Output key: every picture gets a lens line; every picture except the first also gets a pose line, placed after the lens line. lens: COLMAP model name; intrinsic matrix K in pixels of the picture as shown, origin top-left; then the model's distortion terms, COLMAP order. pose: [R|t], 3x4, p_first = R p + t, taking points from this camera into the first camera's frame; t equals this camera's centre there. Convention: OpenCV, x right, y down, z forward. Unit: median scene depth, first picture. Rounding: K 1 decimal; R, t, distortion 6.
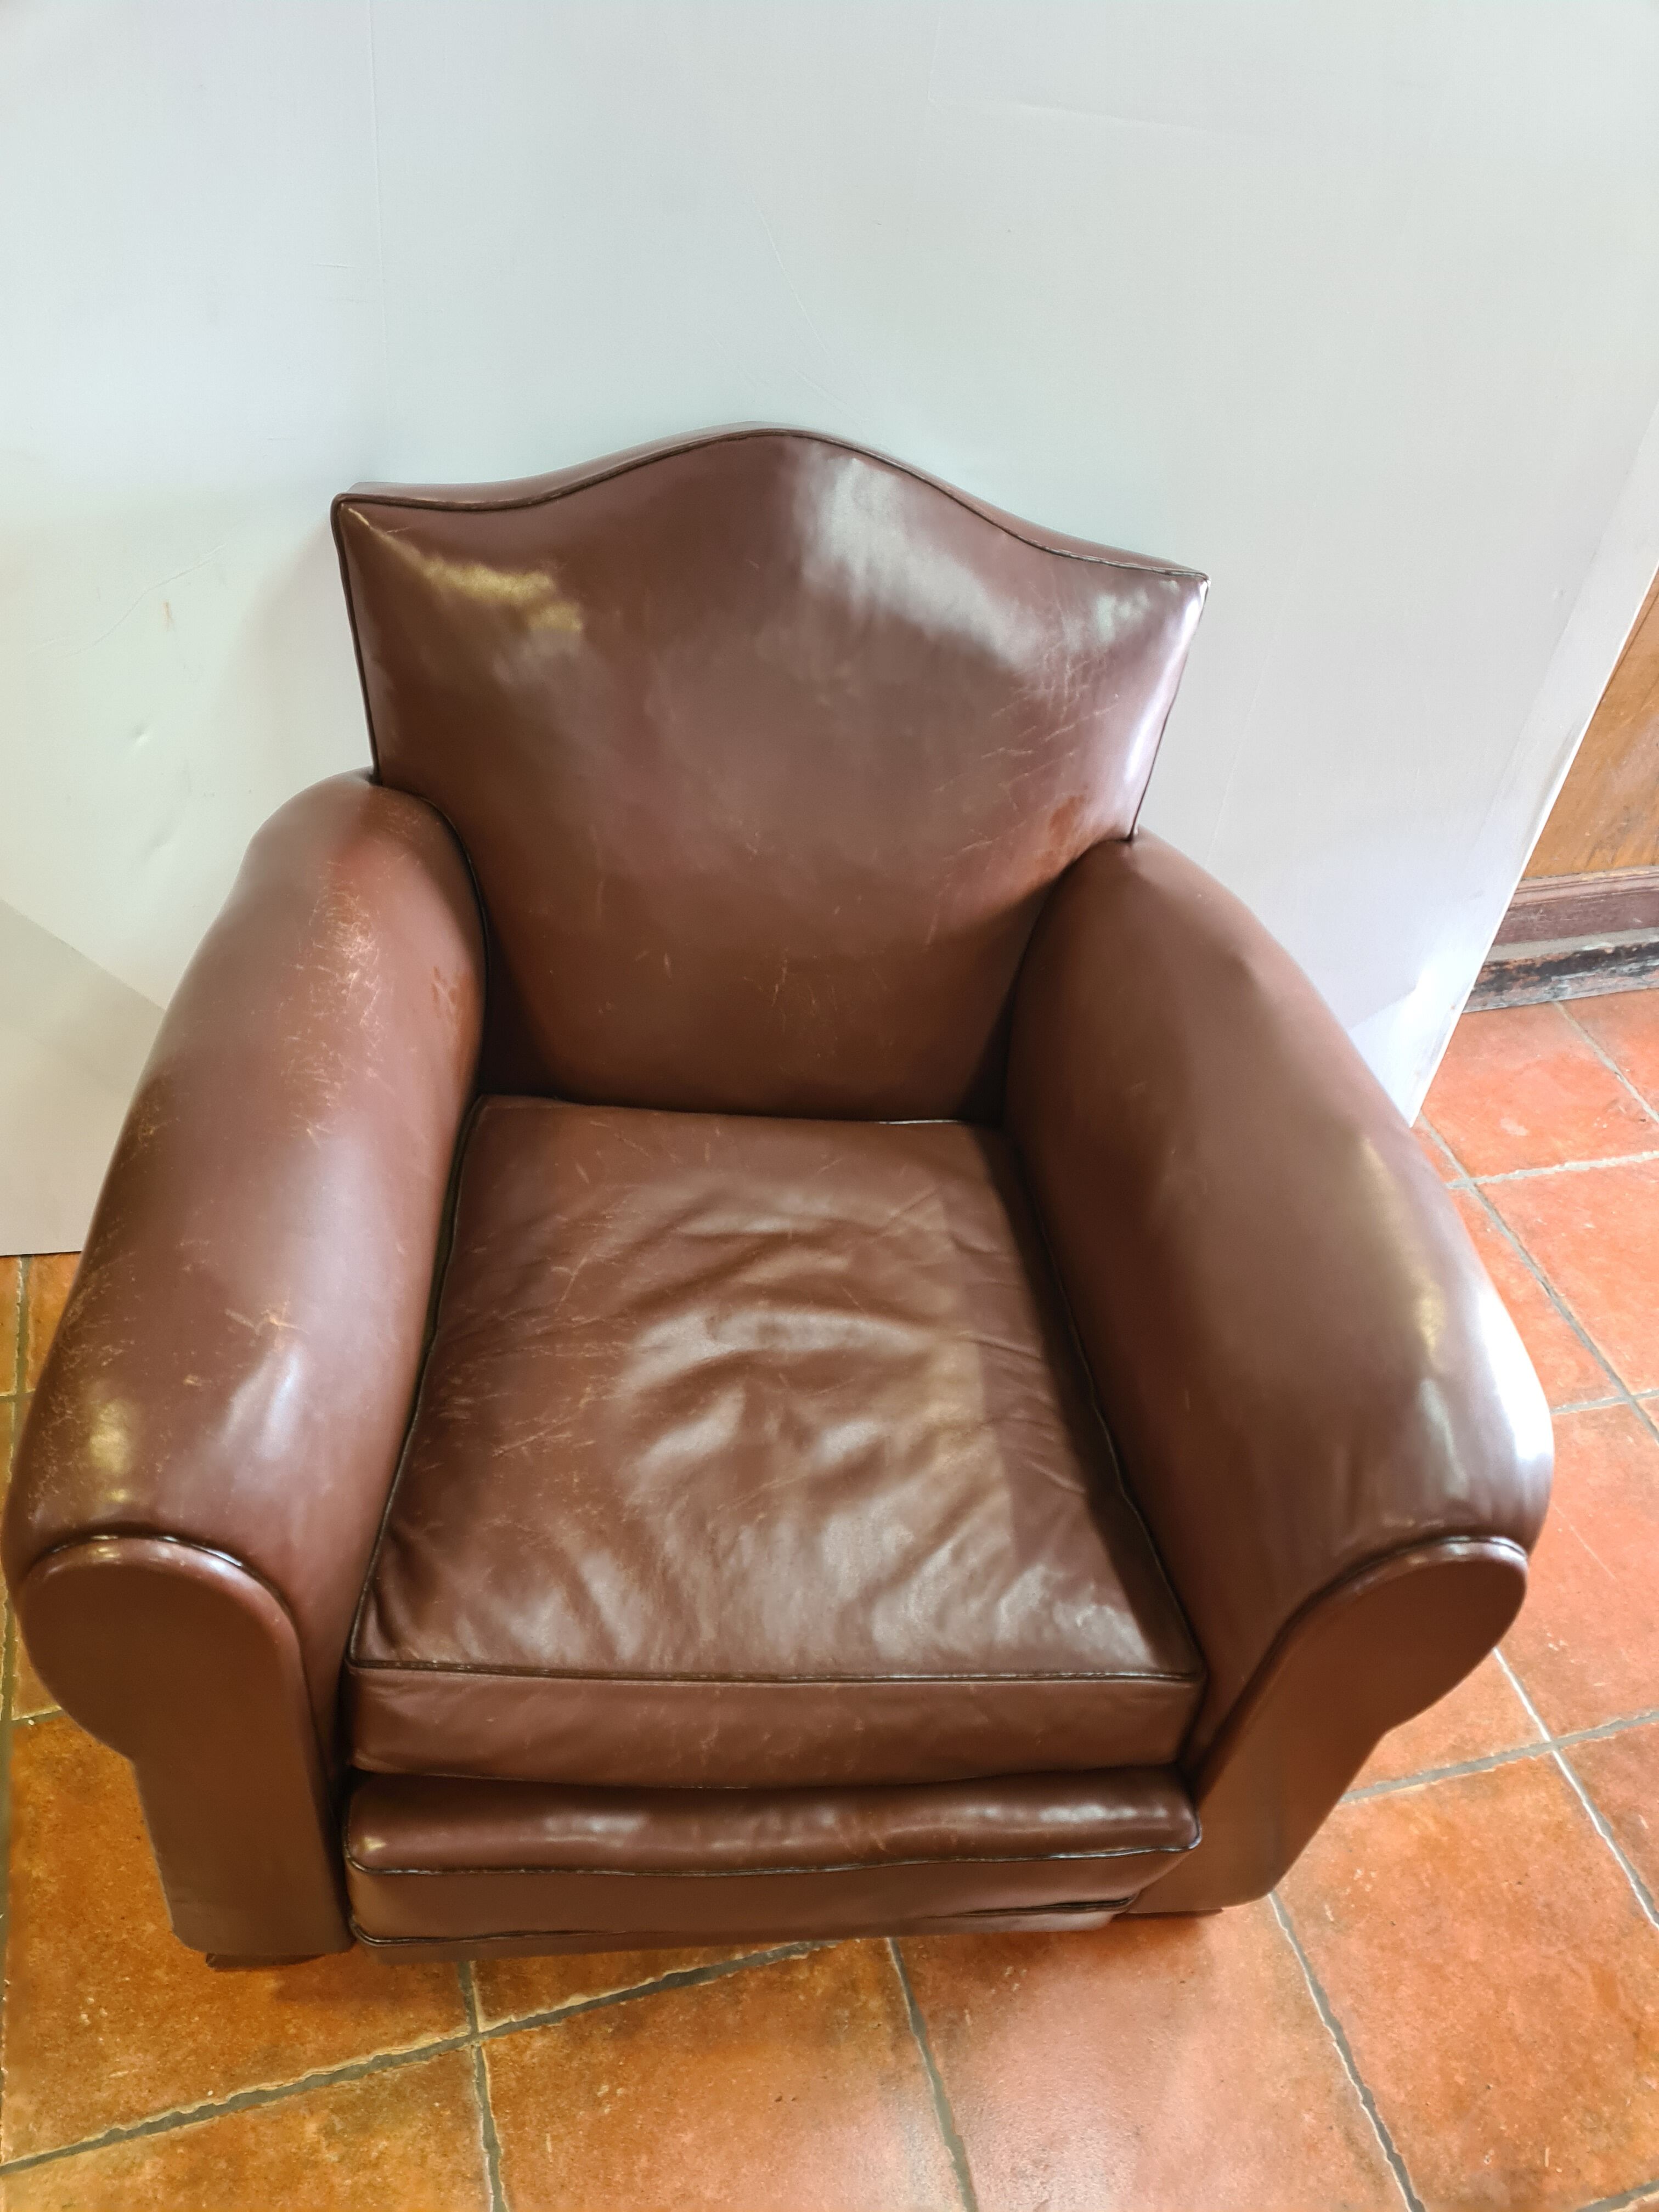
lens RADIAL K [[1656.4, 0, 862.8], [0, 1656.4, 1123.5], [0, 0, 1]] dist [0.074686, -0.072017]
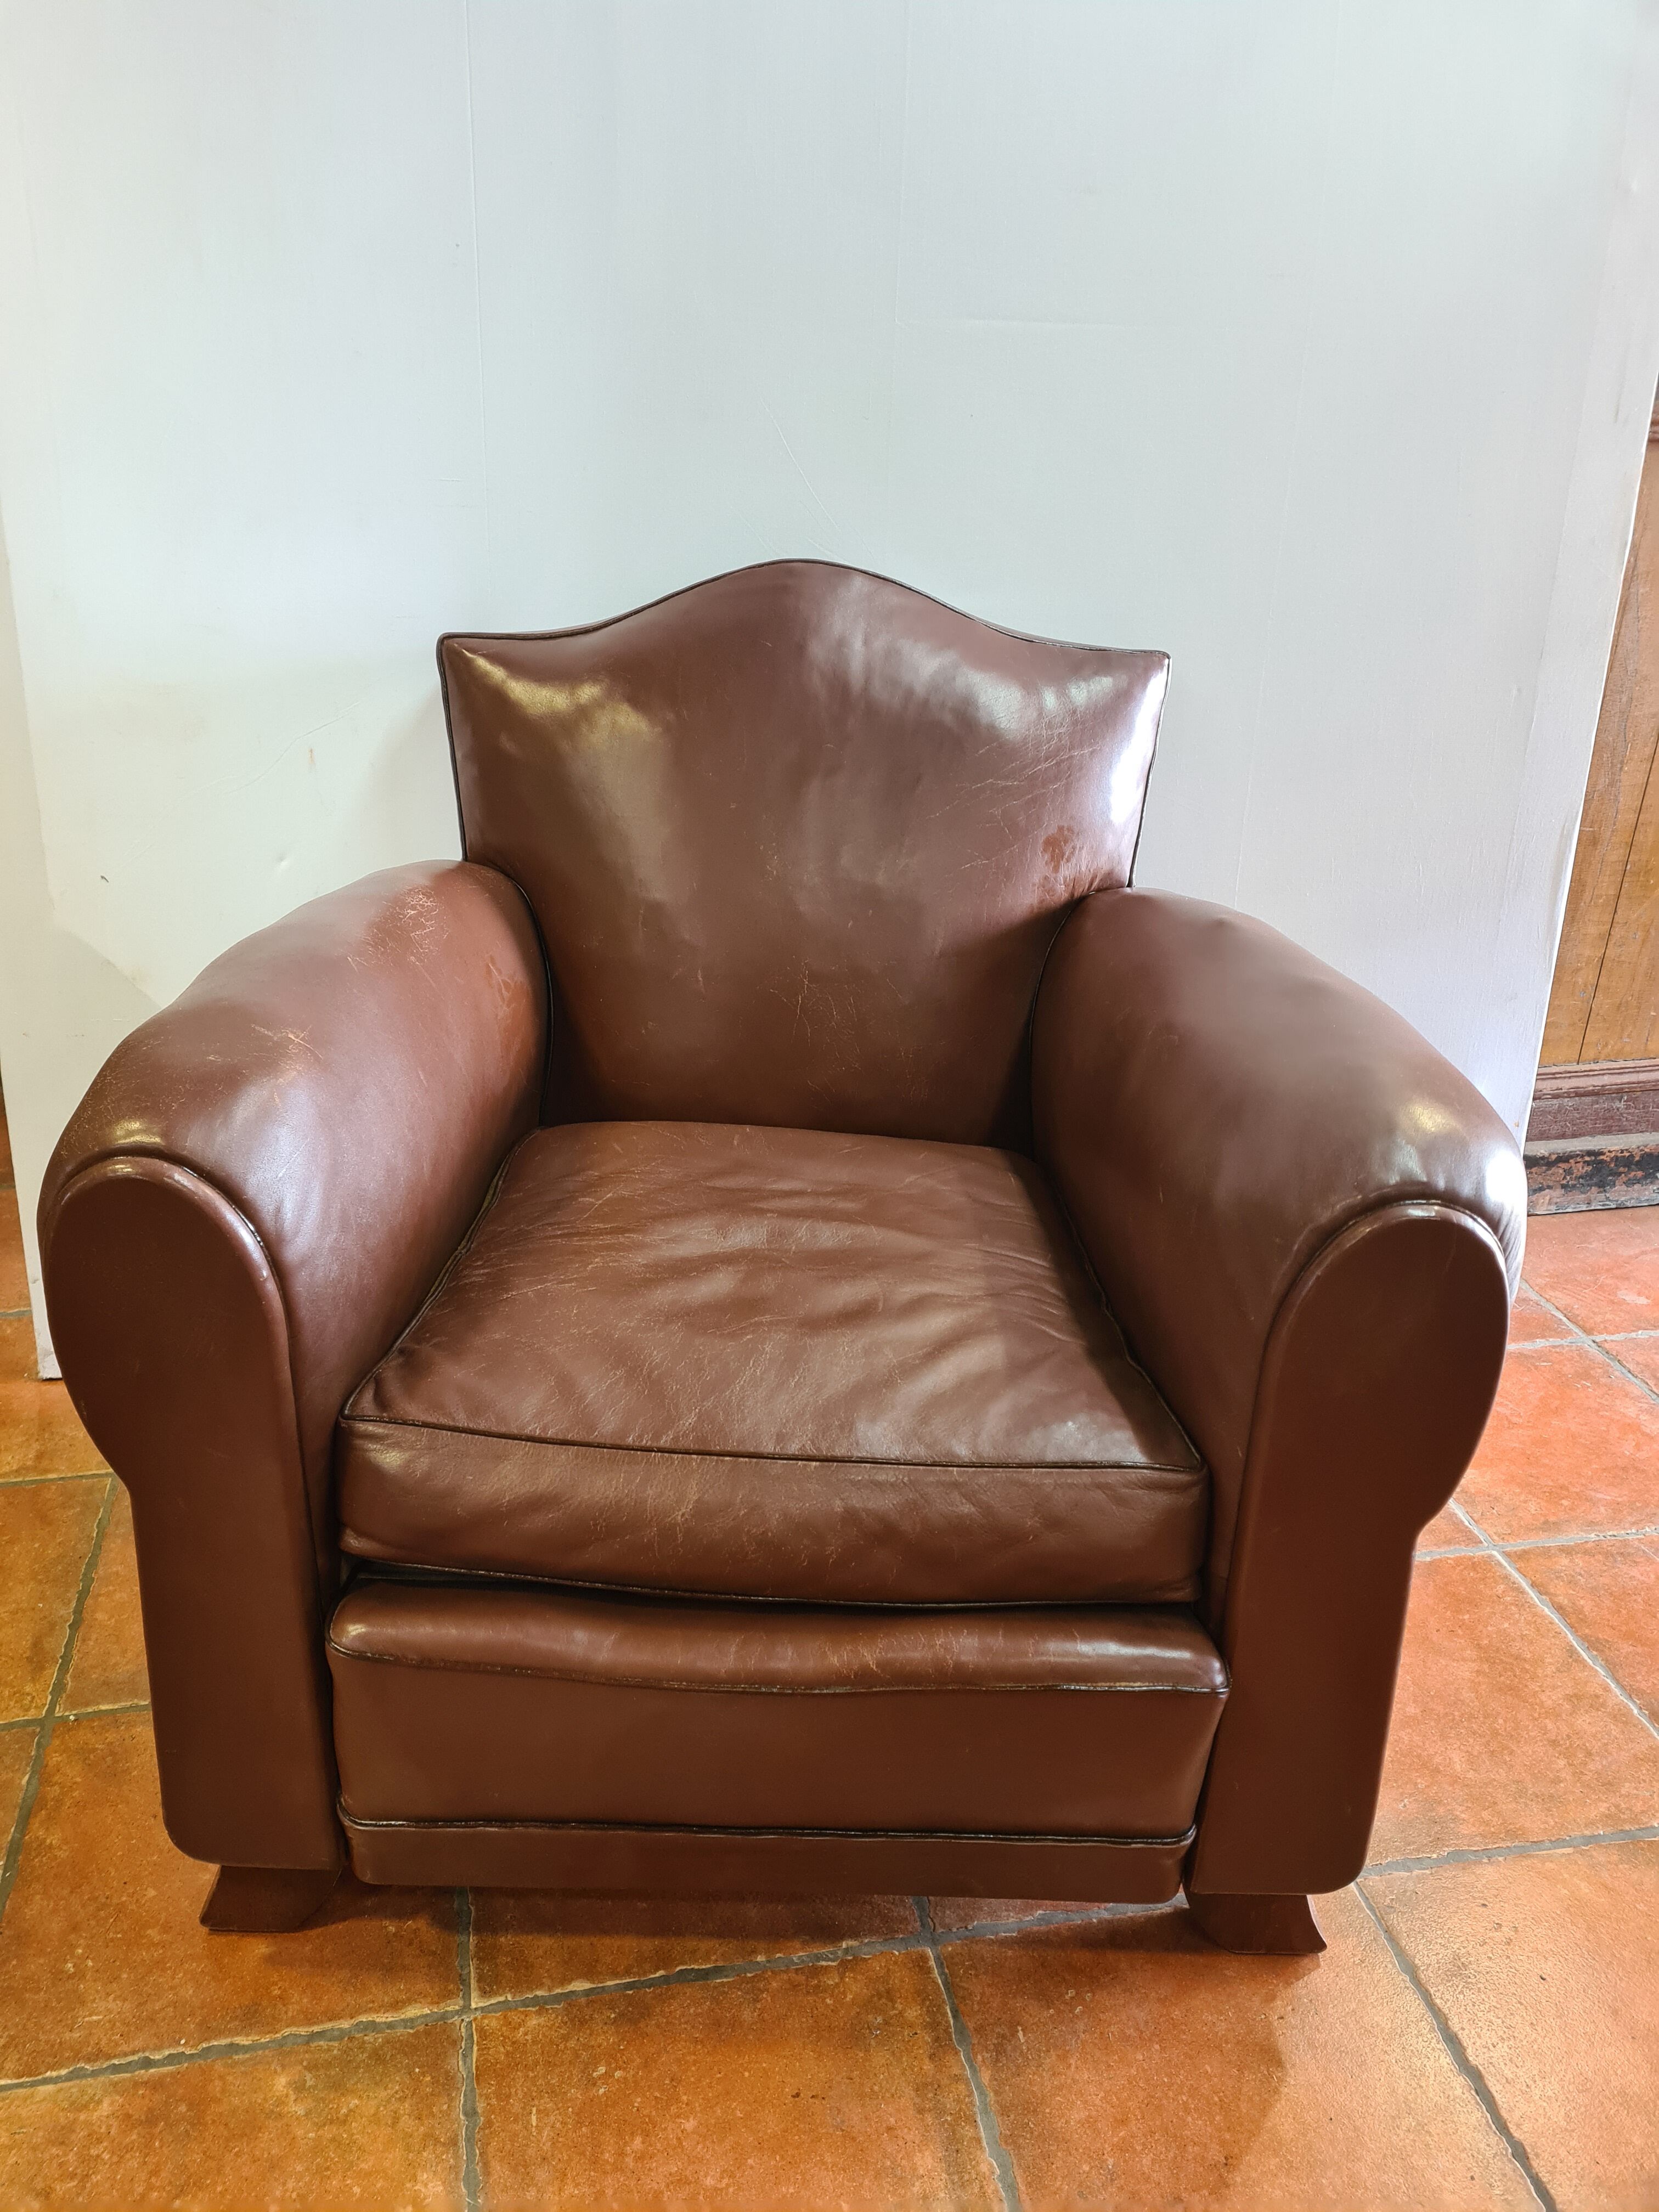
lens RADIAL K [[1669.1, 0, 811.7], [0, 1669.1, 1100.7], [0, 0, 1]] dist [0.057454, -0.059182]
pose [[0.988632, -0.065215, -0.135473, 0.110027], [0.010933, 0.929830, -0.367826, 0.421615], [0.149954, 0.362164, 0.919973, 0.009224]]
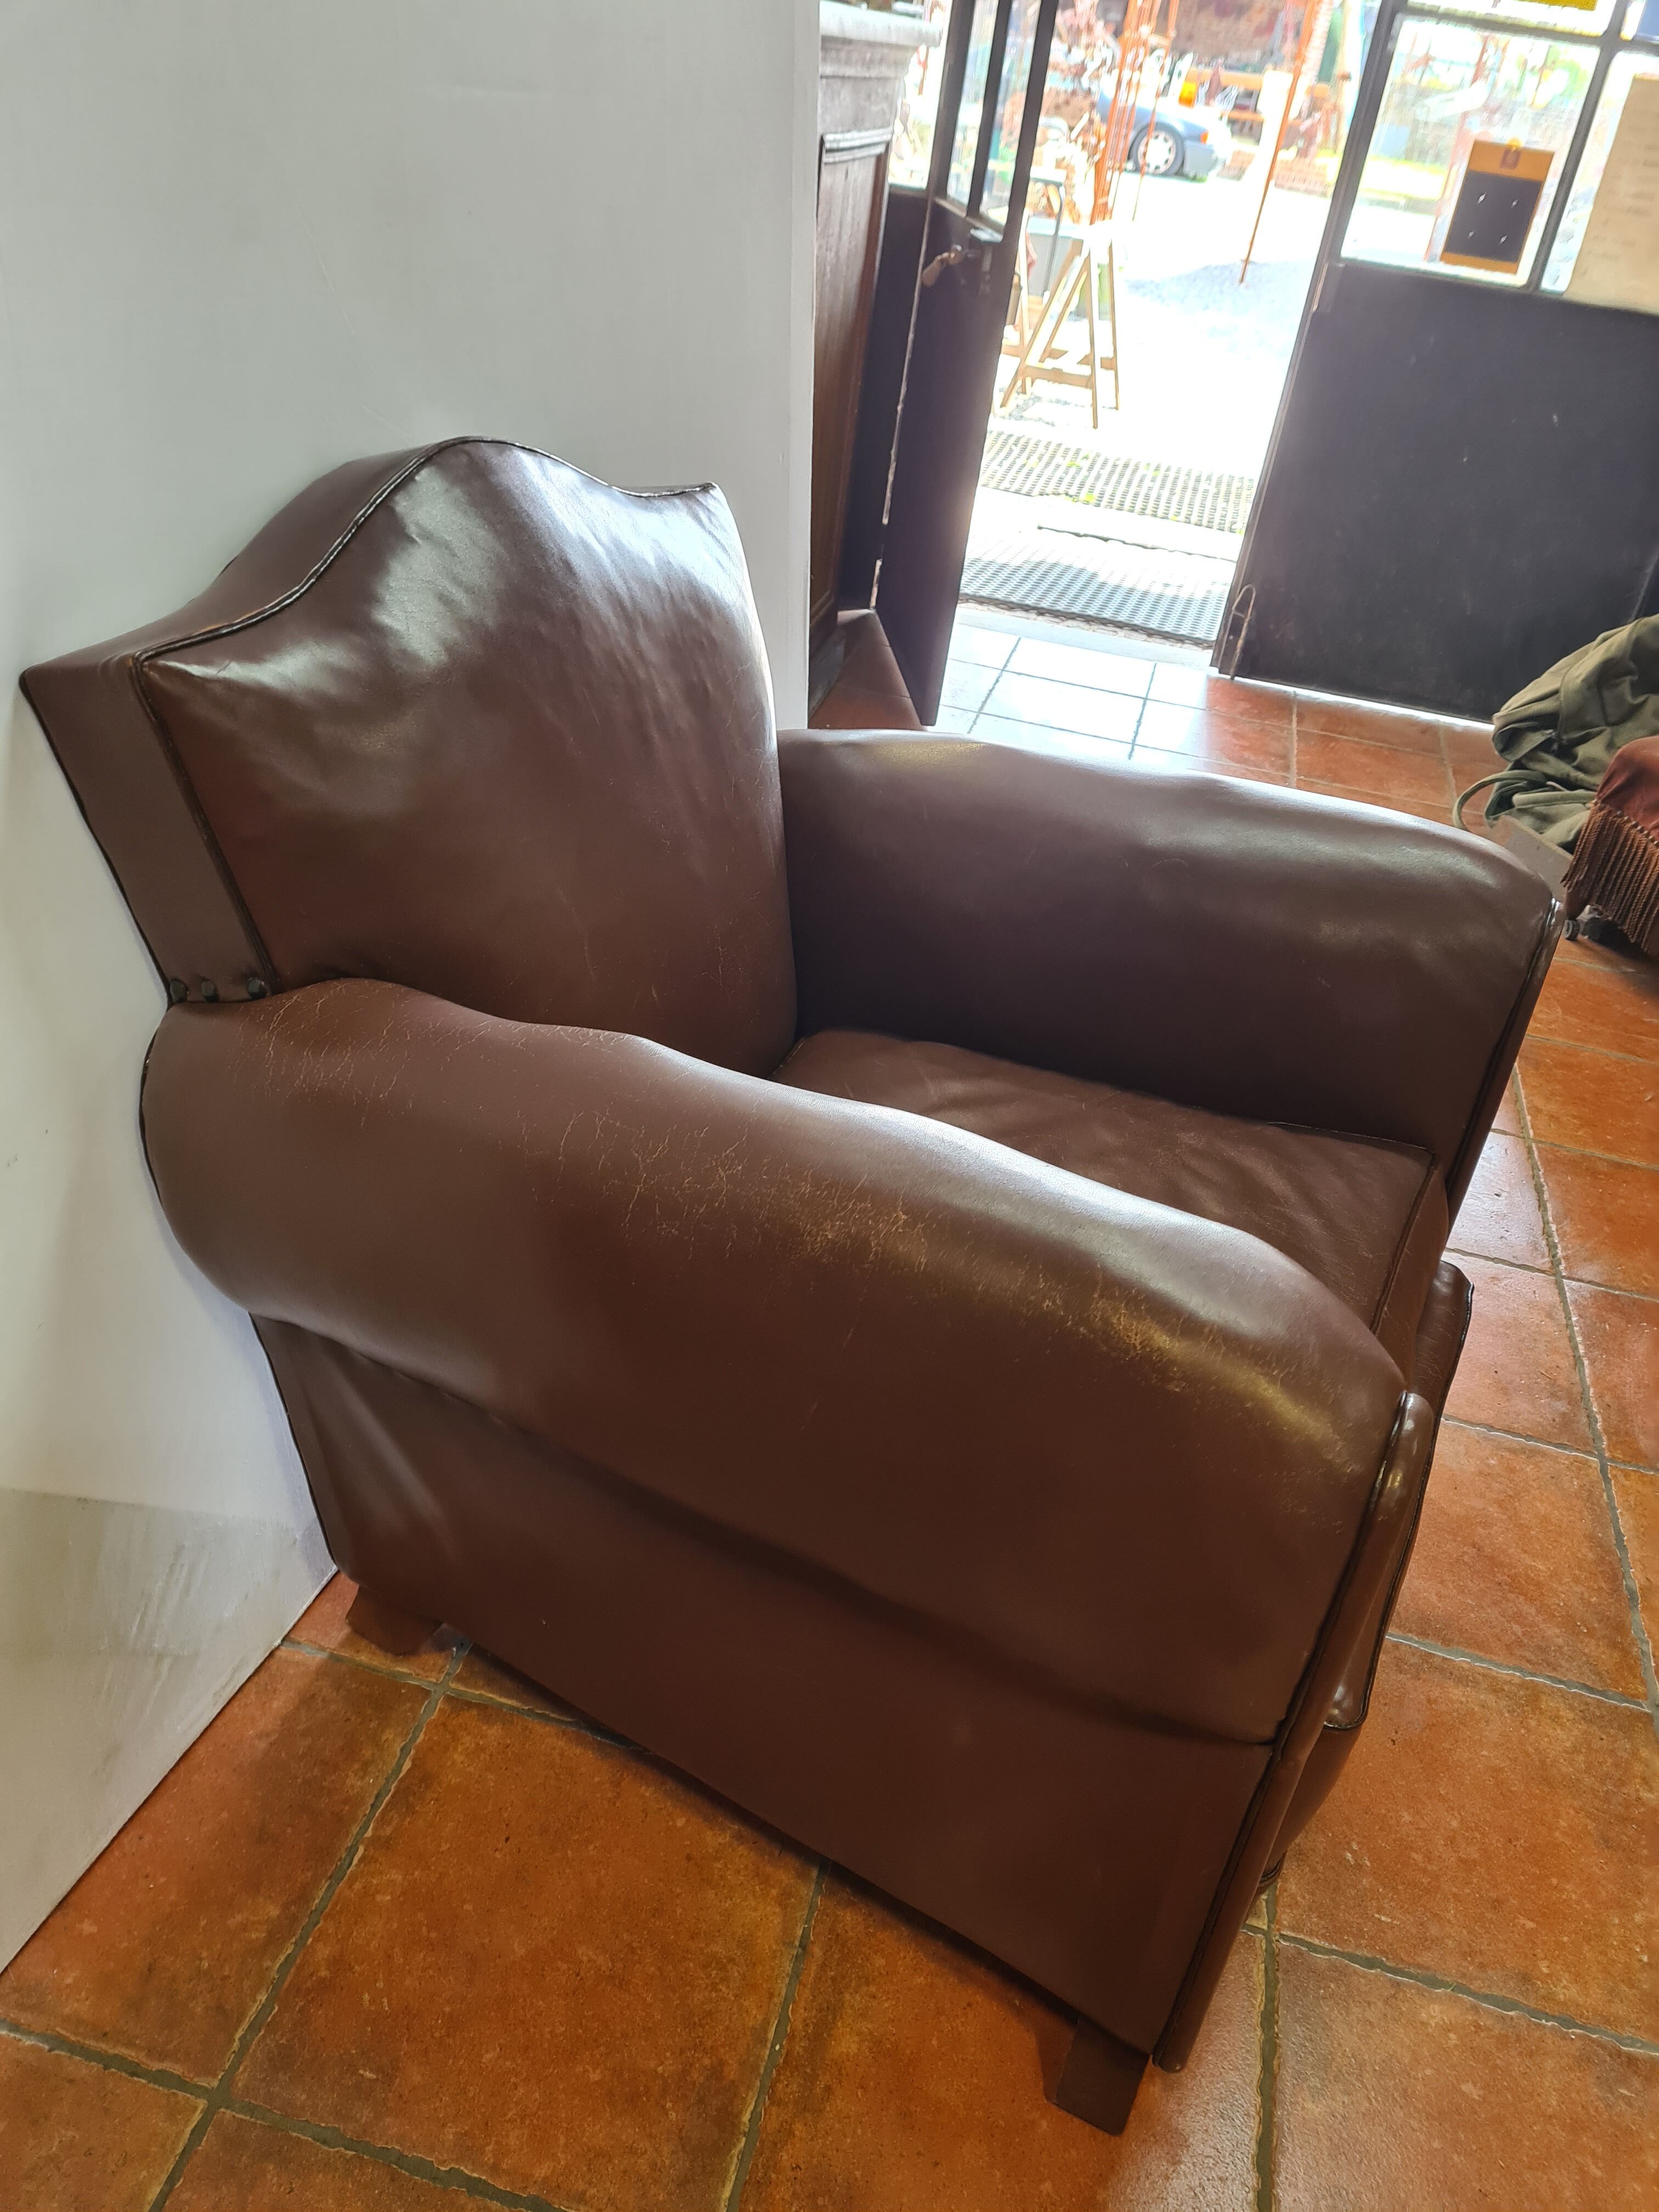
lens RADIAL K [[1674.1, 0, 829.5], [0, 1674.1, 1106.0], [0, 0, 1]] dist [0.069982, -0.076467]
pose [[0.523217, -0.518134, 0.676595, -0.782140], [0.572752, 0.801691, 0.171018, -0.160363], [-0.631030, 0.298042, 0.716221, 0.309459]]
